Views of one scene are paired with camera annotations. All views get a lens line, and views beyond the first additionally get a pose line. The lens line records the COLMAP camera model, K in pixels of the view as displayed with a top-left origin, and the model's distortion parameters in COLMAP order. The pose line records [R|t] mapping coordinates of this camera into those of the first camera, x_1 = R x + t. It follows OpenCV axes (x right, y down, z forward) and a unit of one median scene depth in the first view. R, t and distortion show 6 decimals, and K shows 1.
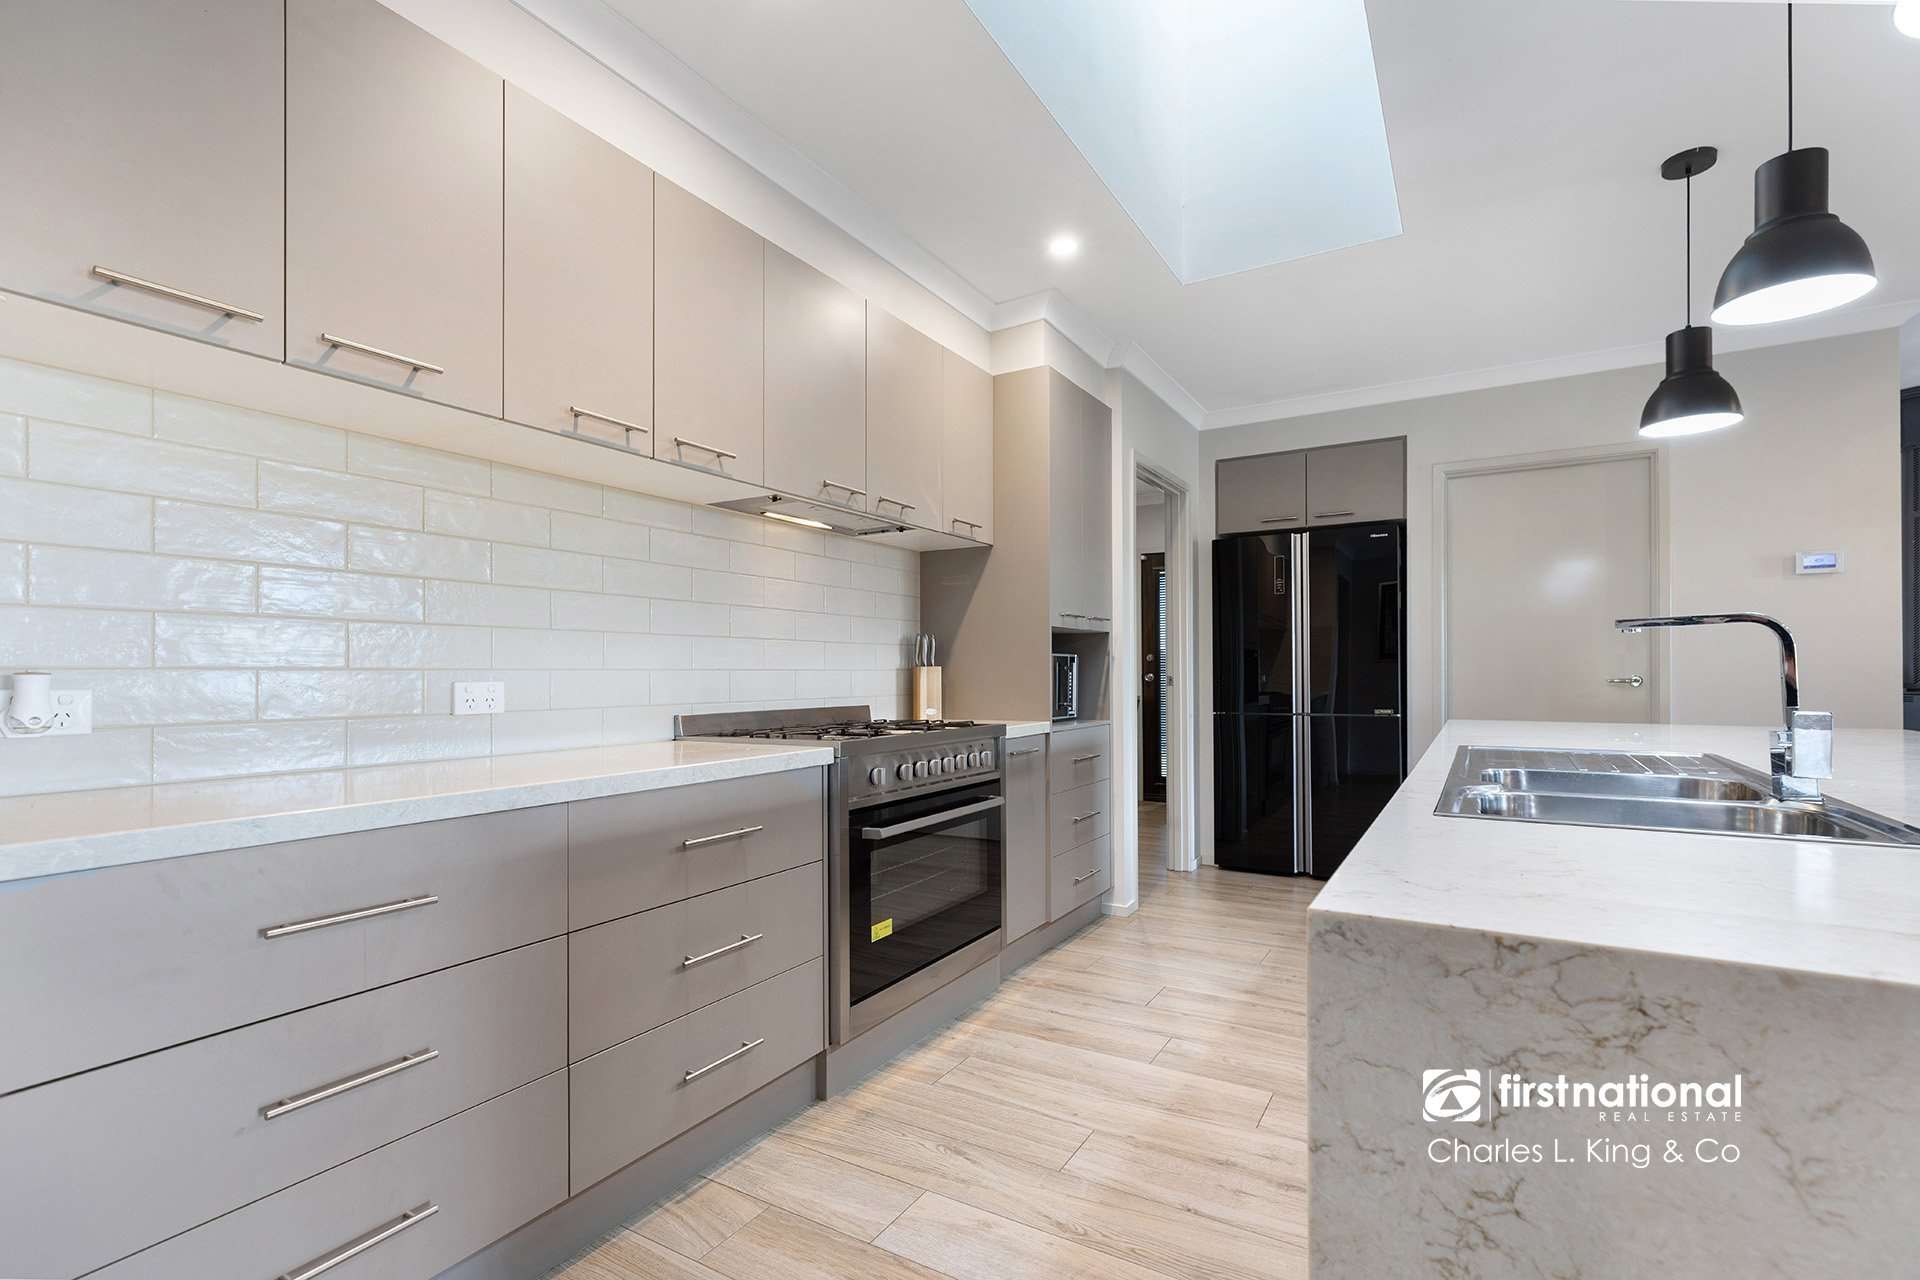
lens RADIAL K [[874.5, 0, 964.0], [0, 874.5, 672.8], [0, 0, 1]] dist [0.000908, -0.000075]
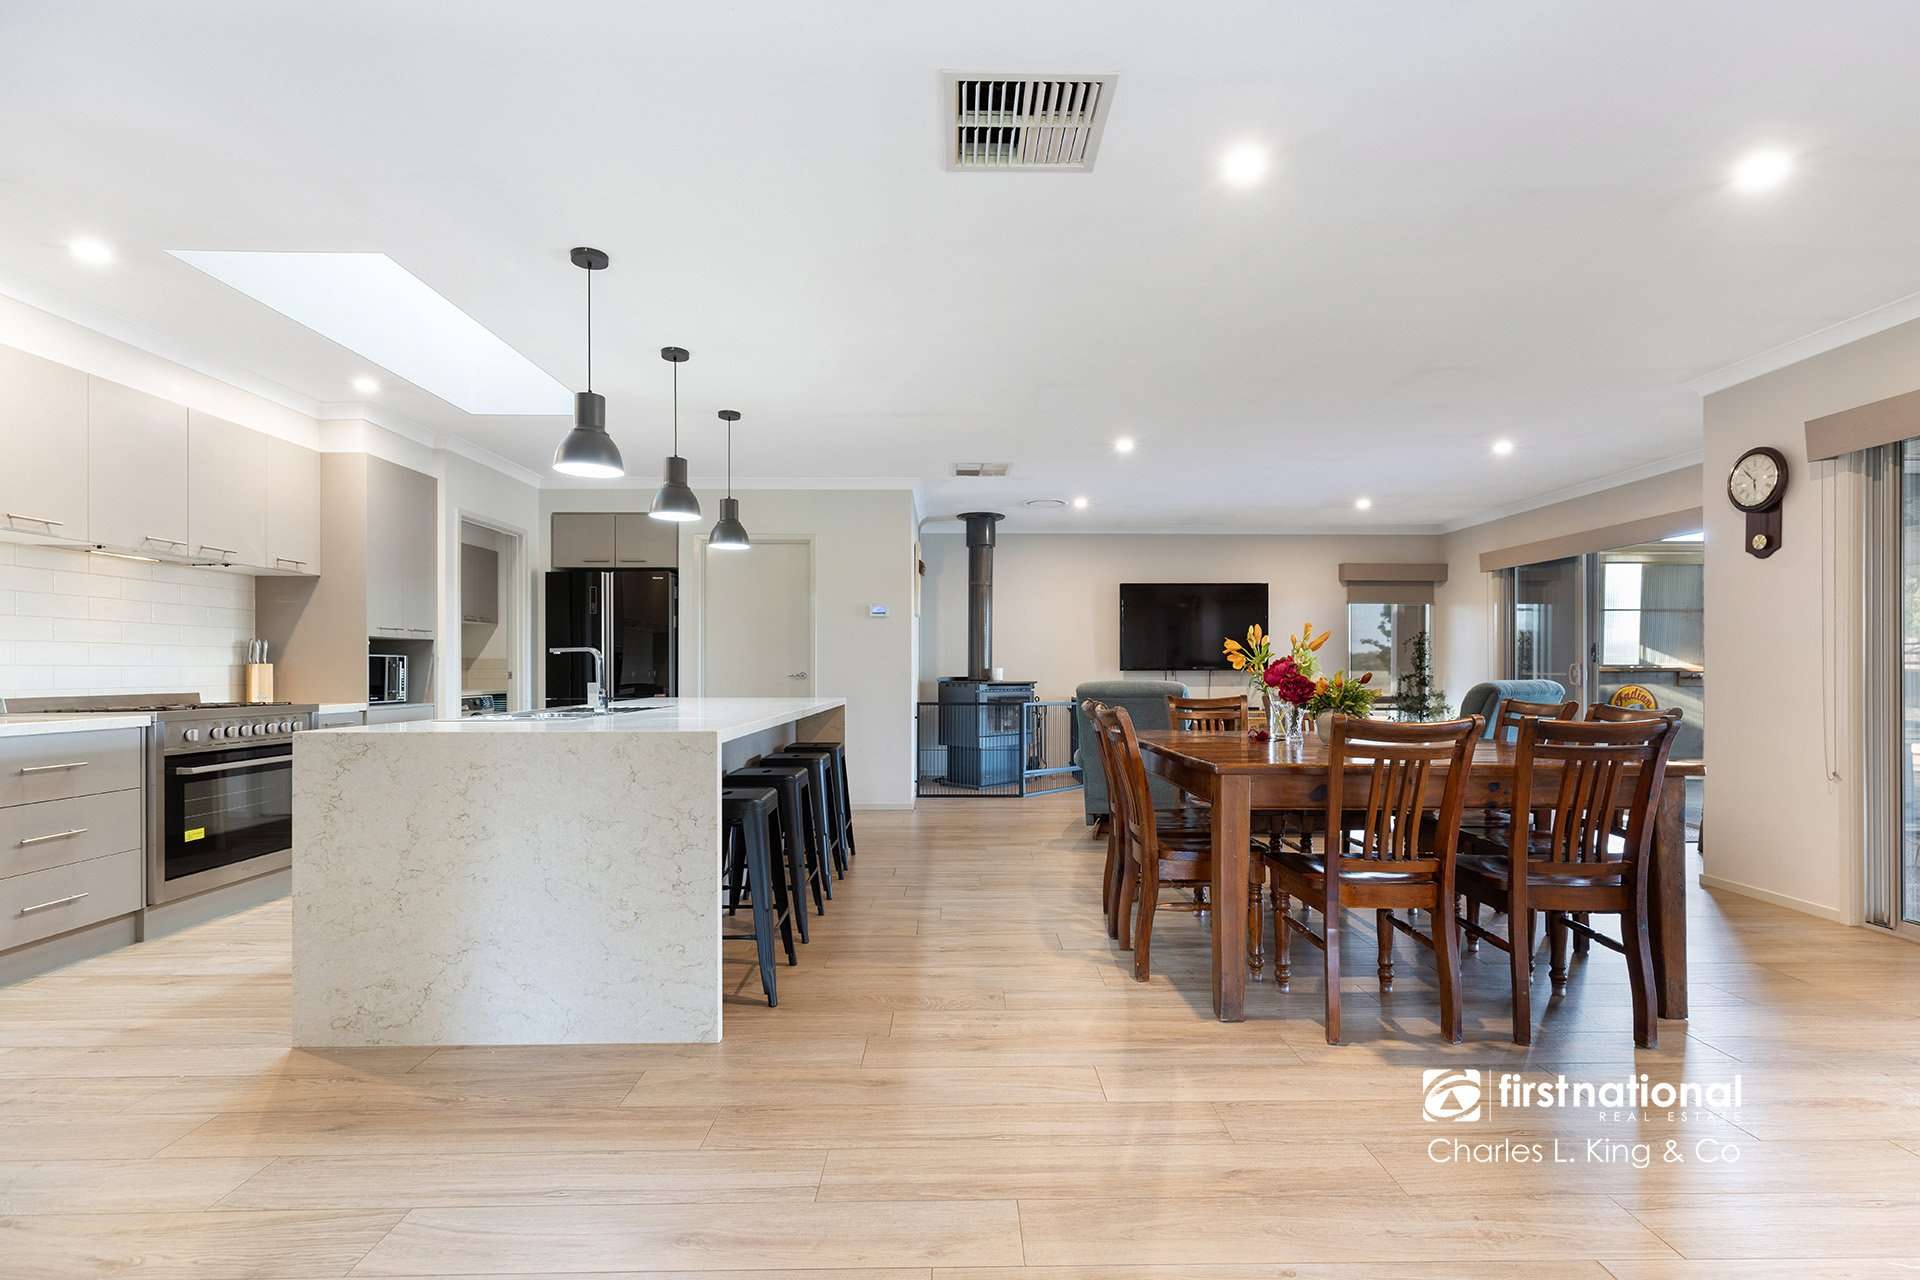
lens RADIAL K [[874.5, 0, 964.0], [0, 874.5, 672.8], [0, 0, 1]] dist [0.000908, -0.000075]
pose [[0.848902, 0.002414, 0.528546, 0.168867], [-0.004240, 0.999988, 0.002243, -0.000544], [-0.528534, -0.004145, 0.848902, -0.716729]]
